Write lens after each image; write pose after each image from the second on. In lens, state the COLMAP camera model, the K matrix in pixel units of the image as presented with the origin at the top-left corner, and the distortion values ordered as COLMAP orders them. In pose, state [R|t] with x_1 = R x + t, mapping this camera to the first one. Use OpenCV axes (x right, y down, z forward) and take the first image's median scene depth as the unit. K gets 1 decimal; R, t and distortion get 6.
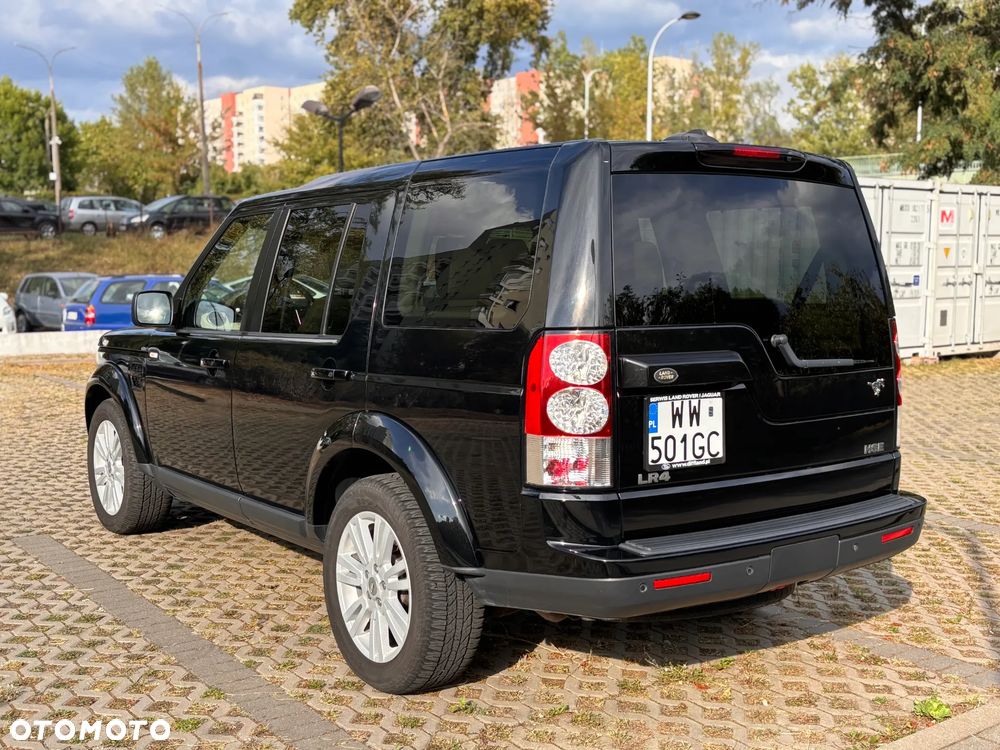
lens RADIAL K [[1165.1, 0, 488.2], [0, 1165.1, 373.2], [0, 0, 1]] dist [0.016881, 0.000000]
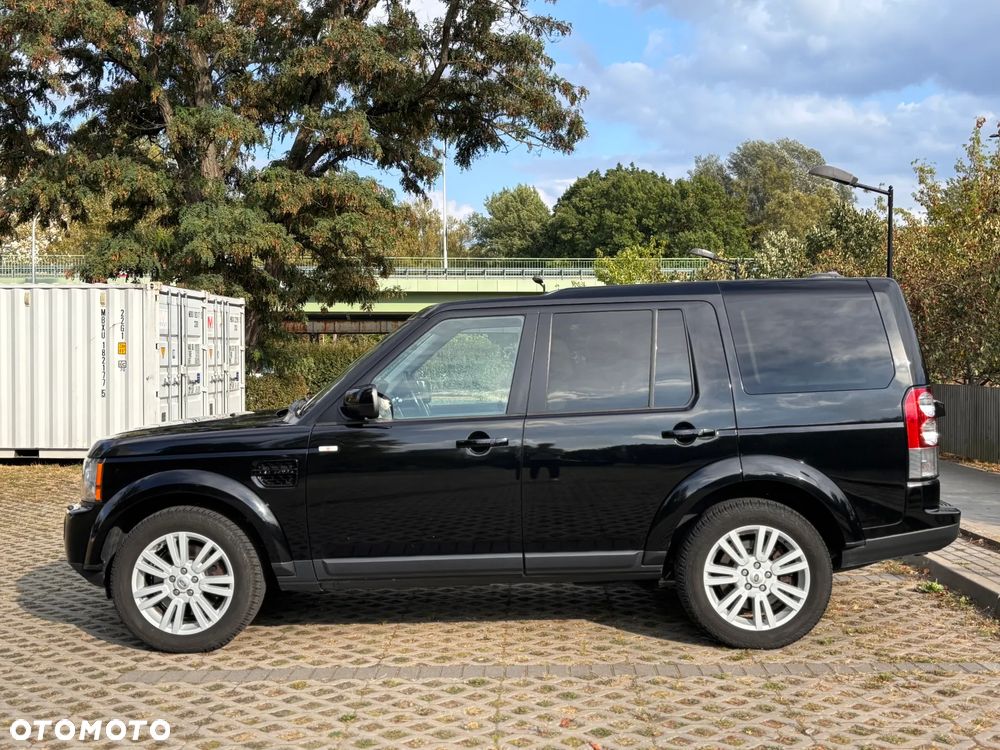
lens RADIAL K [[1165.1, 0, 494.7], [0, 1165.1, 375.0], [0, 0, 1]] dist [0.016881, 0.000000]
pose [[0.614019, -0.024744, 0.788904, -1.297416], [0.094003, 0.994687, -0.041966, -0.031129], [-0.783674, 0.099927, 0.613082, 0.319857]]
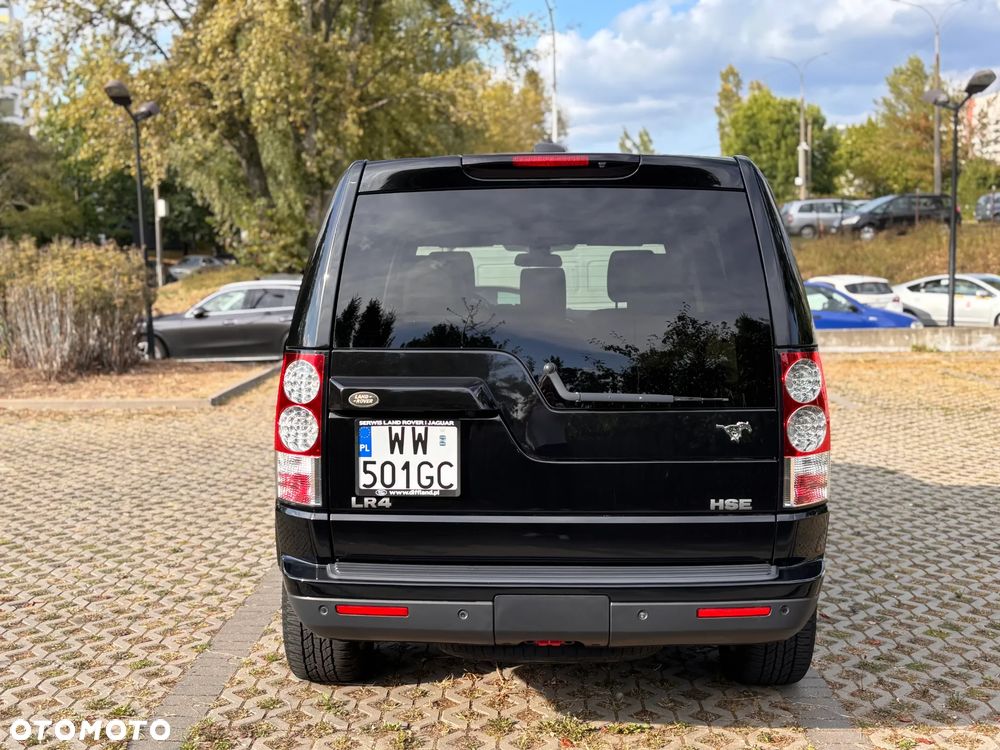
lens RADIAL K [[1165.1, 0, 489.3], [0, 1165.1, 380.7], [0, 0, 1]] dist [0.016881, 0.000000]
pose [[0.792472, 0.052215, -0.607669, 0.629417], [-0.048693, 0.998565, 0.022301, -0.030610], [0.607961, 0.011916, 0.793877, 0.217557]]
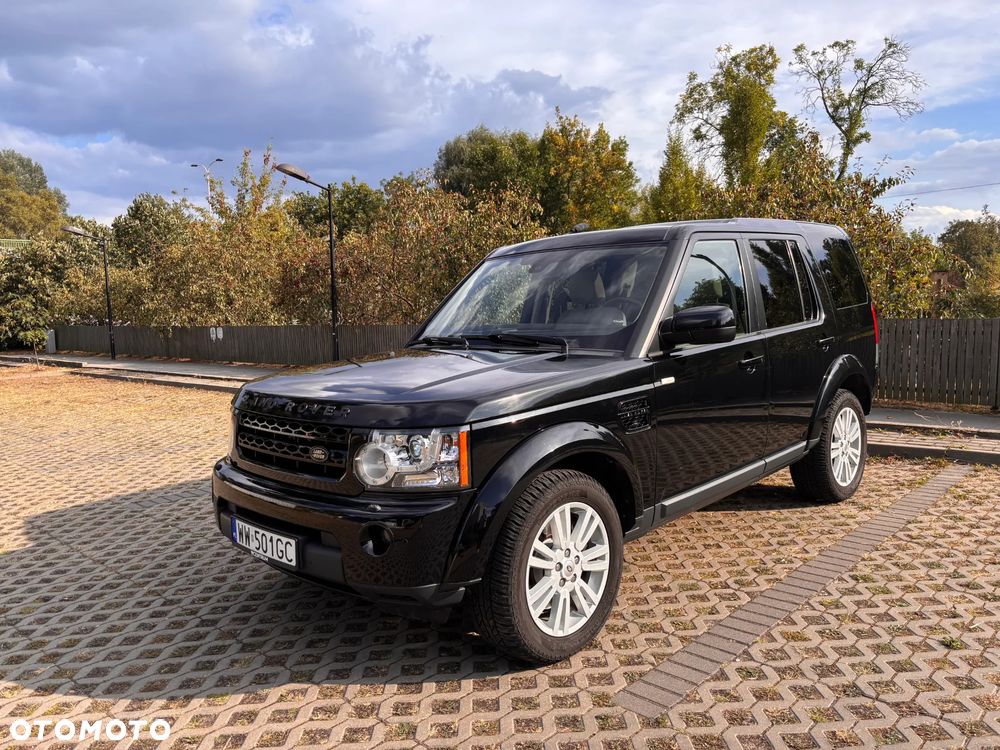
lens RADIAL K [[761.3, 0, 501.8], [0, 761.3, 393.5], [0, 0, 1]] dist [0.021668, -0.018426]
pose [[-0.179382, -0.115756, 0.976946, -1.100246], [0.133865, 0.980945, 0.140809, -0.139853], [-0.974629, 0.156037, -0.160468, 1.586434]]
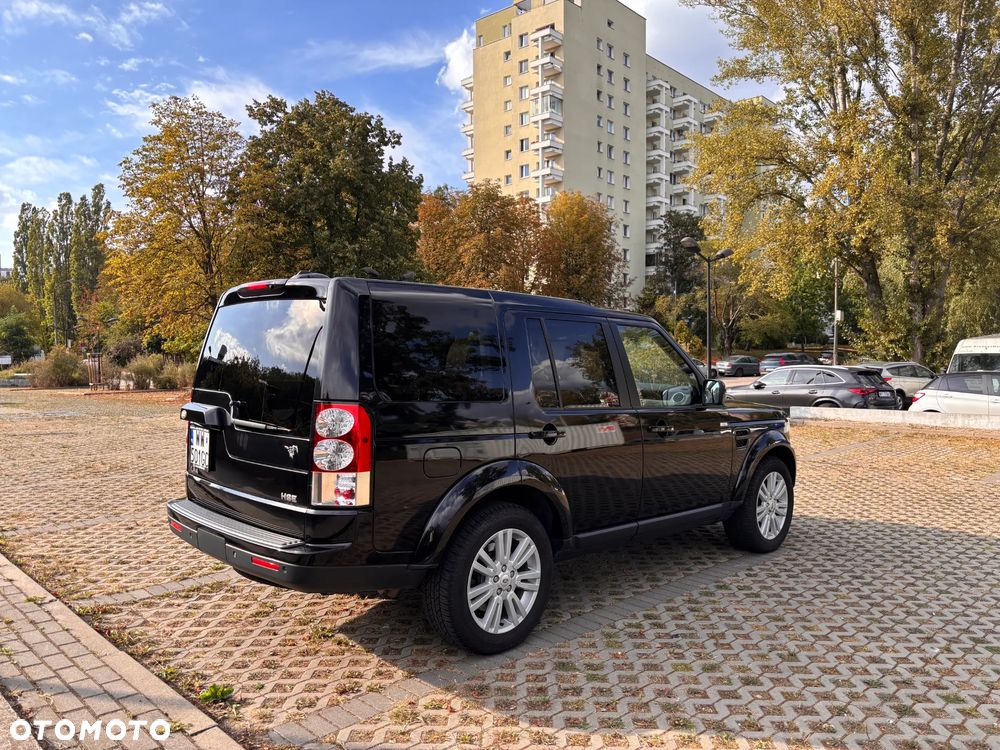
lens RADIAL K [[761.3, 0, 498.2], [0, 761.3, 383.9], [0, 0, 1]] dist [0.021668, -0.018426]
pose [[0.147091, 0.038157, -0.988387, 1.089137], [-0.102398, 0.994474, 0.023153, -0.095450], [0.983808, 0.097803, 0.150185, 0.991108]]
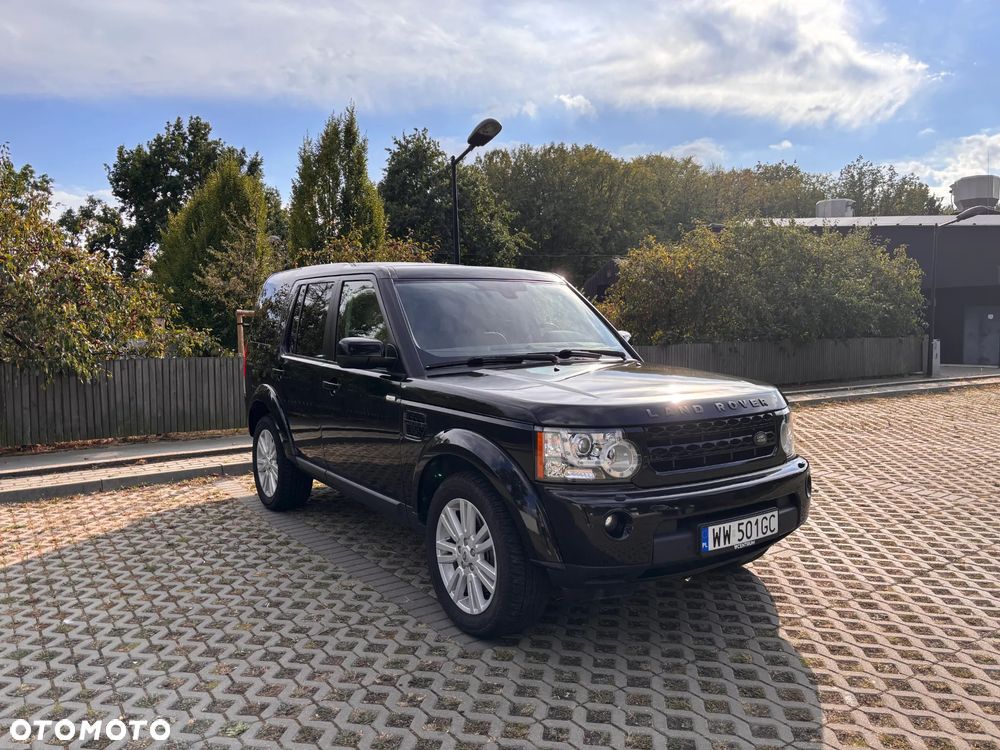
lens RADIAL K [[761.3, 0, 501.3], [0, 761.3, 374.2], [0, 0, 1]] dist [0.021668, -0.018426]
pose [[-0.999626, 0.006544, 0.026549, -0.196288], [0.010806, 0.986448, 0.163718, -0.216002], [-0.025118, 0.163944, -0.986150, 2.417385]]
